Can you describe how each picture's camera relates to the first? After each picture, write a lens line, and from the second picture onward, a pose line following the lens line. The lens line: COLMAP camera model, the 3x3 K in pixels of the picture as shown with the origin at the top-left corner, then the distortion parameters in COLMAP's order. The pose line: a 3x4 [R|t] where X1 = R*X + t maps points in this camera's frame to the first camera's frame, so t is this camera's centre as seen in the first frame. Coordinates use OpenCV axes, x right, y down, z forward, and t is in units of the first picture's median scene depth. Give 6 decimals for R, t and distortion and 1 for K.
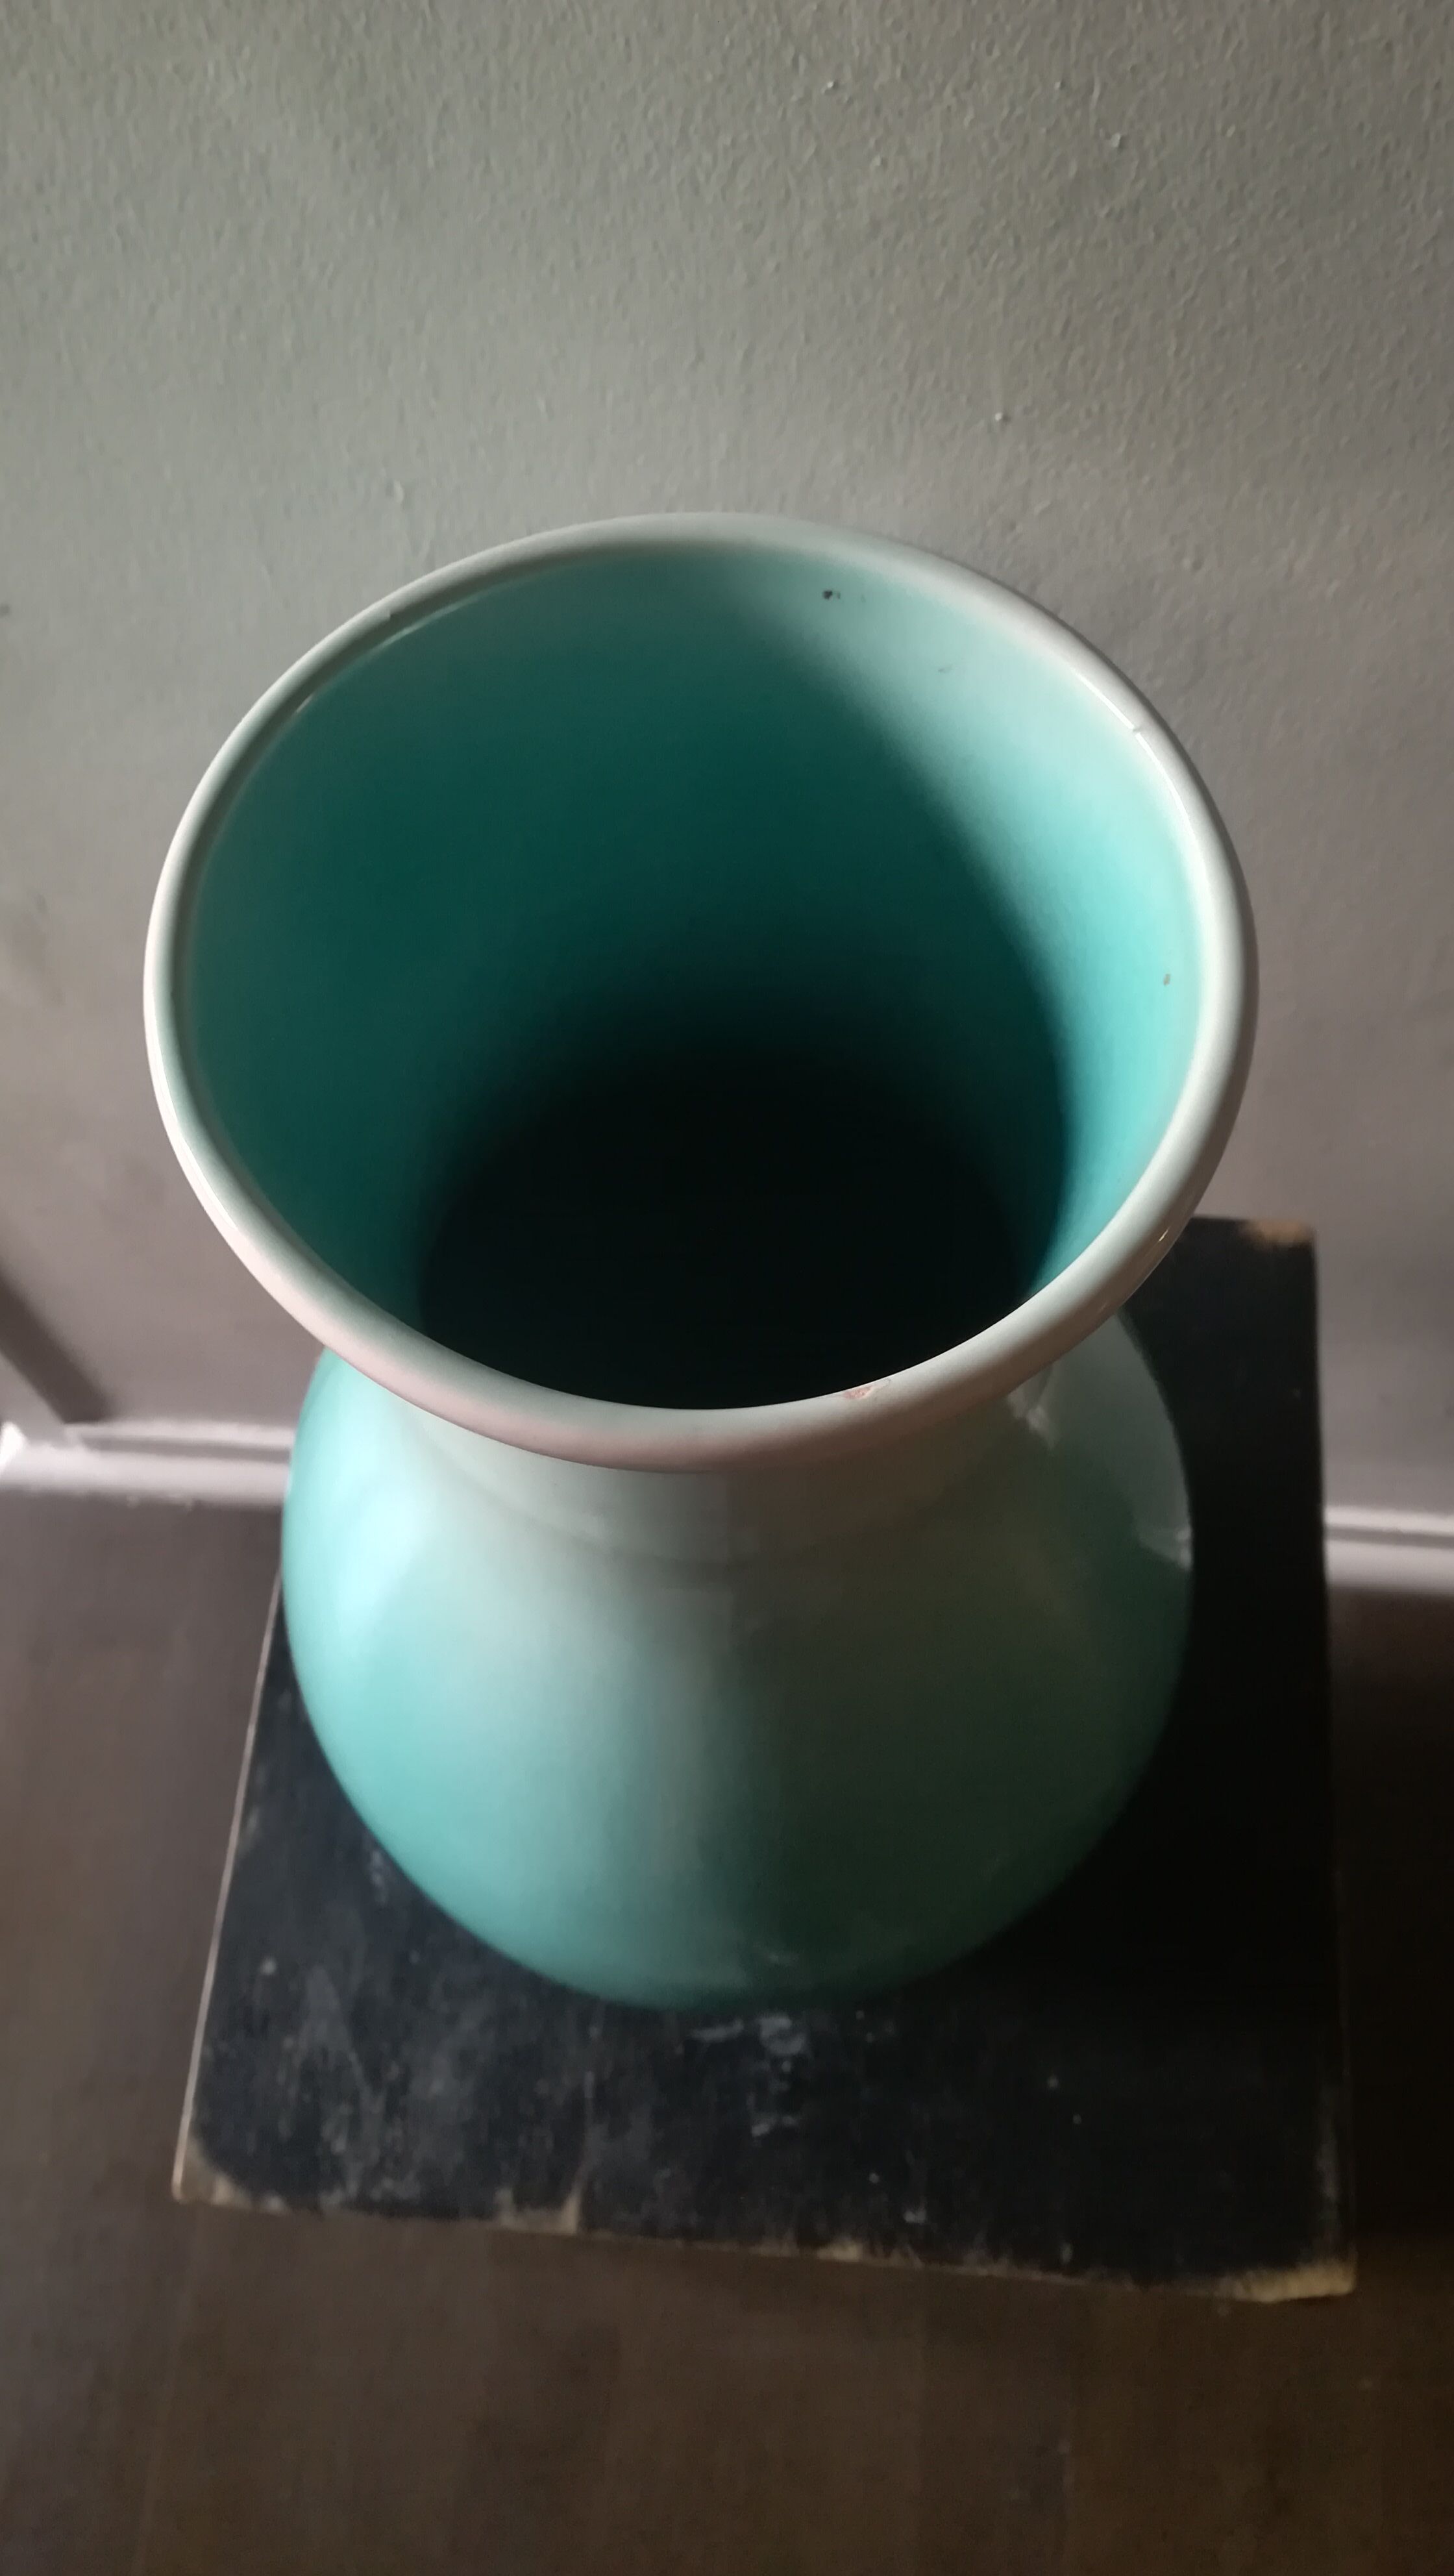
lens RADIAL K [[1974.1, 0, 684.2], [0, 1974.1, 1328.8], [0, 0, 1]] dist [0.052017, -0.064504]
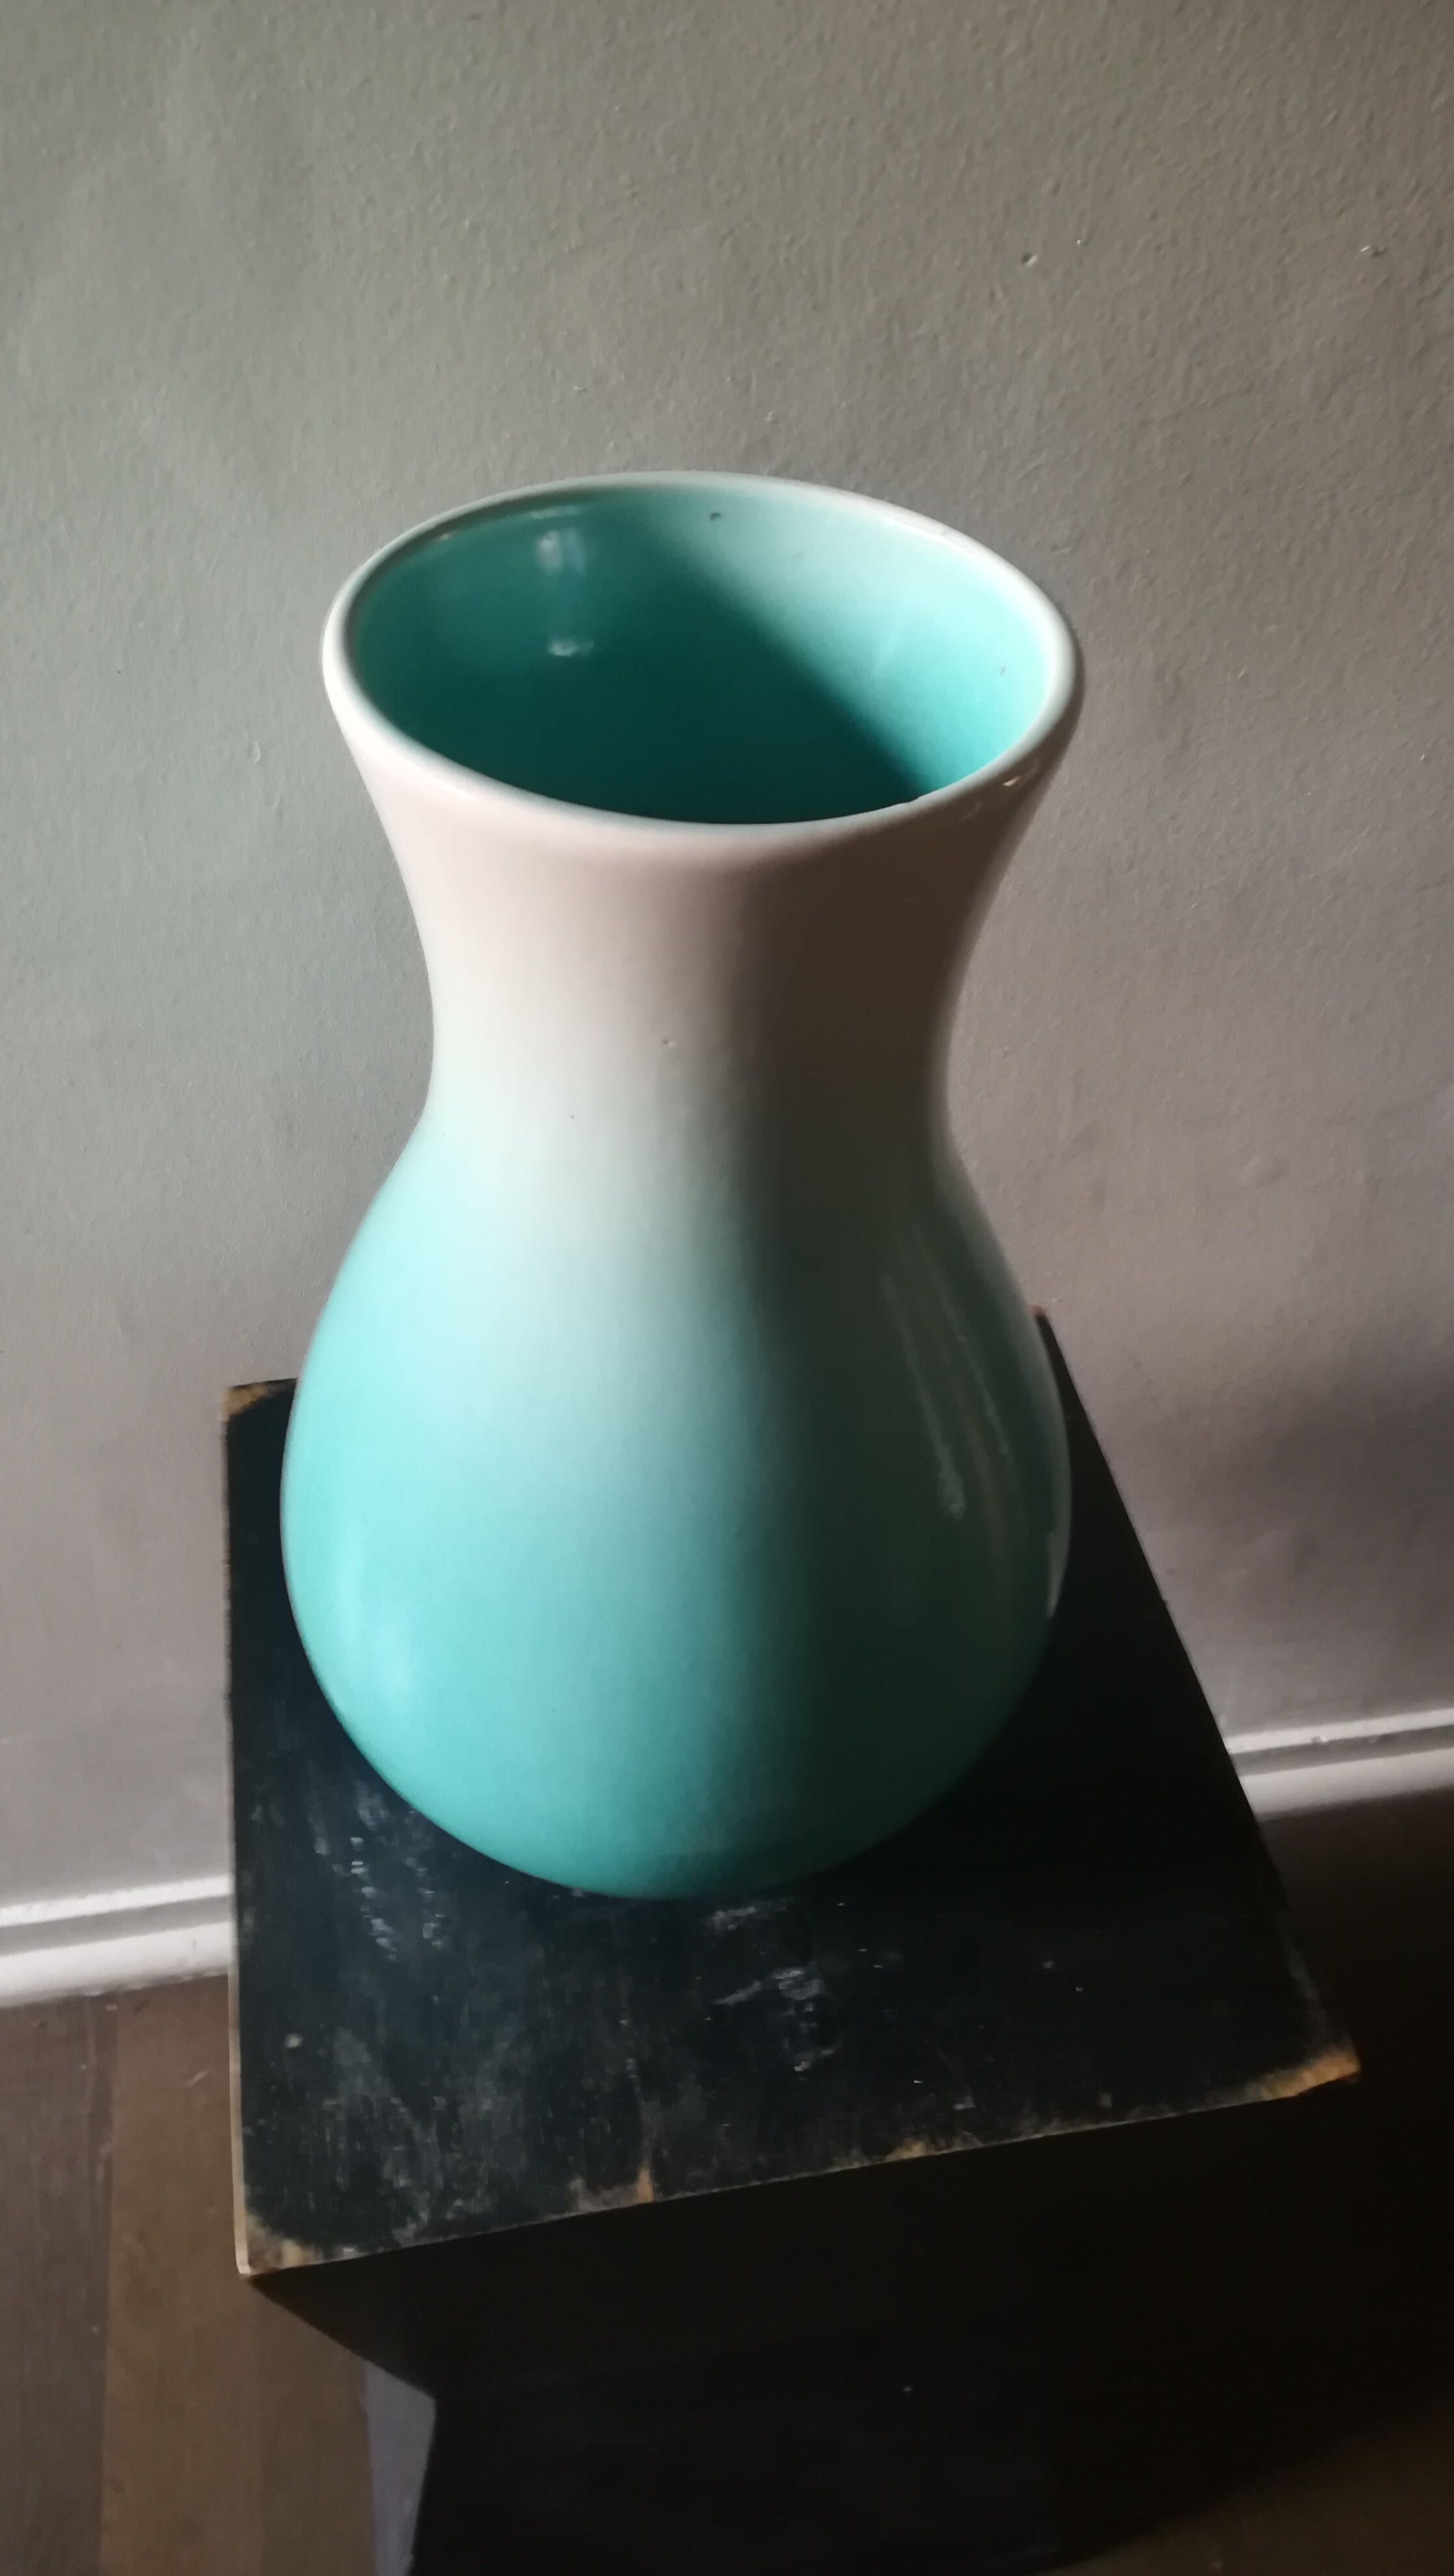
lens RADIAL K [[1974.1, 0, 695.7], [0, 1974.1, 1356.7], [0, 0, 1]] dist [0.052017, -0.064504]
pose [[0.964475, -0.138743, 0.224809, -0.206158], [0.207231, 0.925127, -0.318113, 0.391823], [-0.163841, 0.353399, 0.921013, -0.087430]]
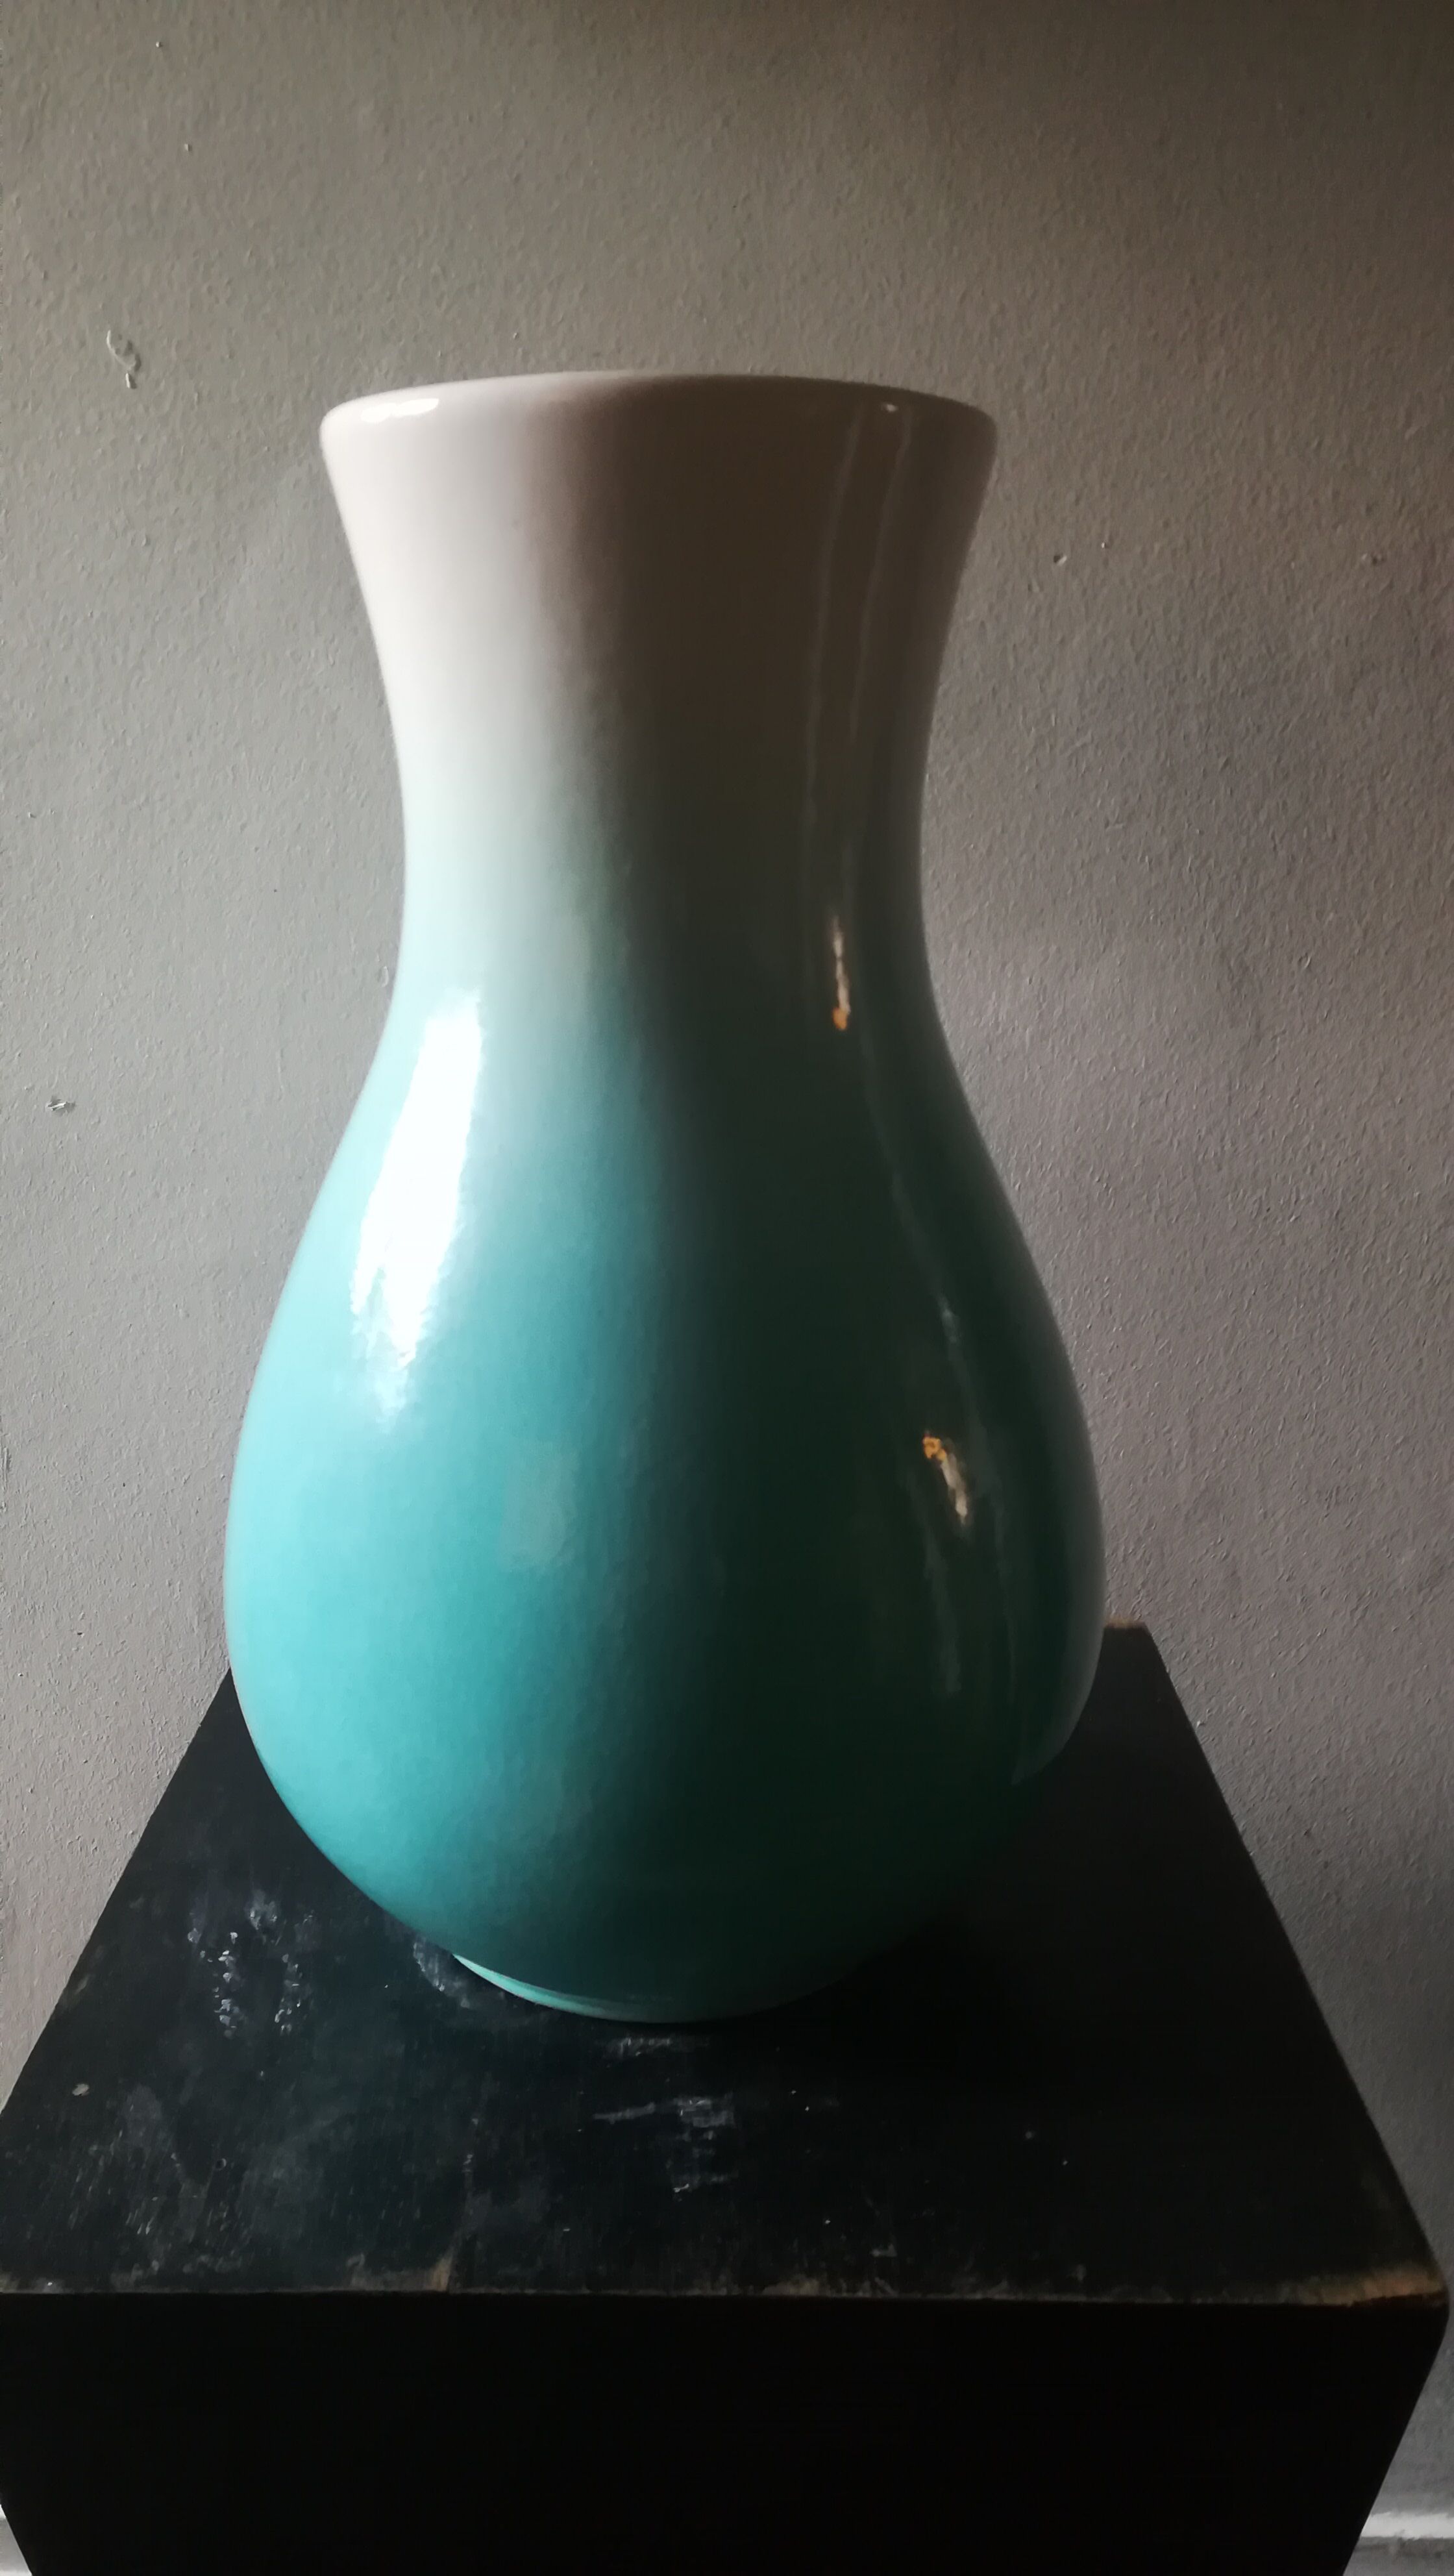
lens RADIAL K [[1974.1, 0, 702.4], [0, 1974.1, 1379.0], [0, 0, 1]] dist [0.052017, -0.064504]
pose [[0.996366, 0.017128, 0.083433, -0.027636], [0.050420, 0.670878, -0.739852, 0.807549], [-0.068646, 0.741370, 0.667576, 0.227476]]
